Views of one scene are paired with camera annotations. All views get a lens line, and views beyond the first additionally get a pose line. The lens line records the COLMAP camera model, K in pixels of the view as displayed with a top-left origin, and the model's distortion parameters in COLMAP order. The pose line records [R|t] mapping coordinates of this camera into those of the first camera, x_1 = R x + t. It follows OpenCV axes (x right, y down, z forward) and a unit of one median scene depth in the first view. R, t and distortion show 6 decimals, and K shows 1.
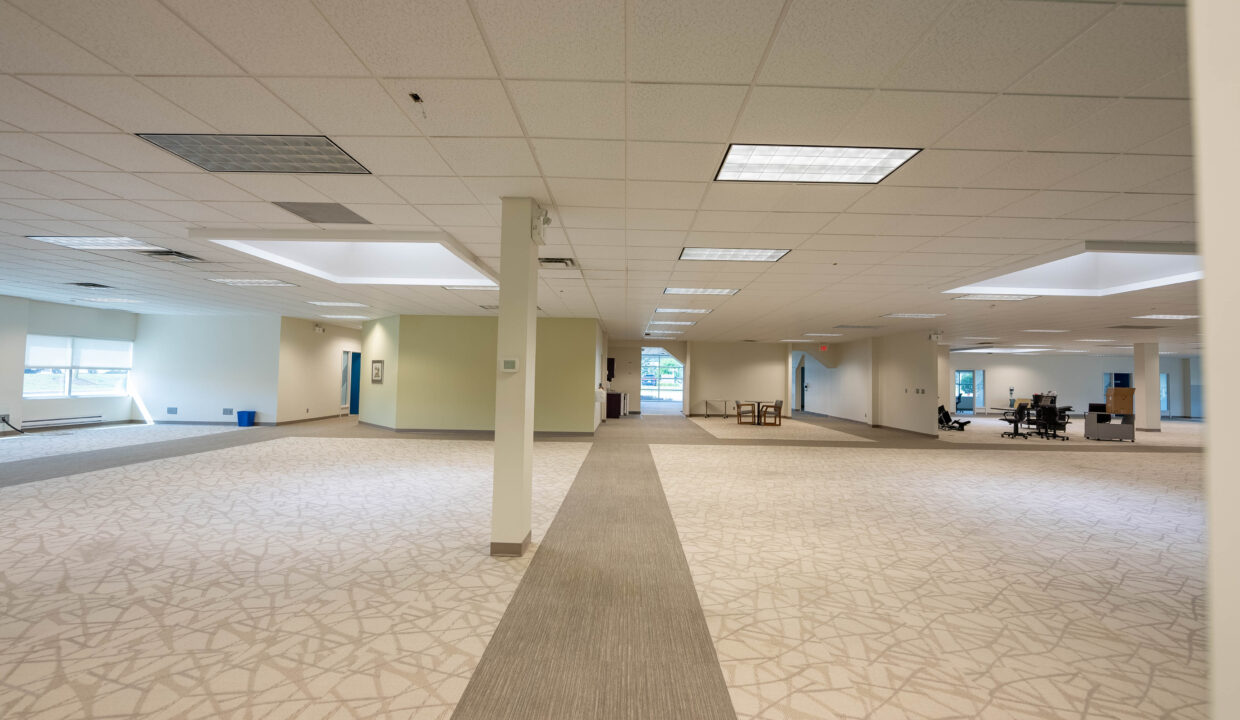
lens RADIAL K [[506.5, 0, 620.0], [0, 506.5, 360.0], [0, 0, 1]] dist [-0.000630, -0.000087]
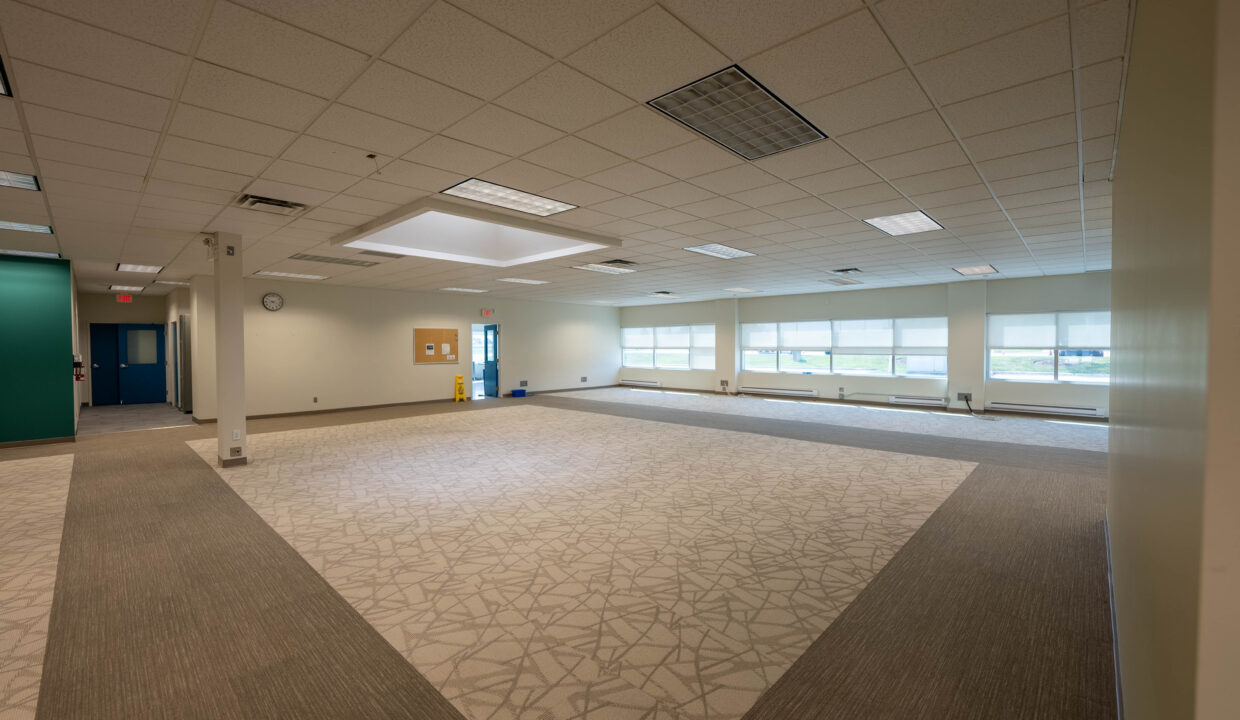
lens RADIAL K [[506.5, 0, 620.0], [0, 506.5, 360.0], [0, 0, 1]] dist [-0.000630, -0.000087]
pose [[-0.684944, 0.002713, -0.728590, 0.092330], [0.017740, 0.999759, -0.012954, 0.051736], [0.728379, -0.021798, -0.684827, 1.597684]]
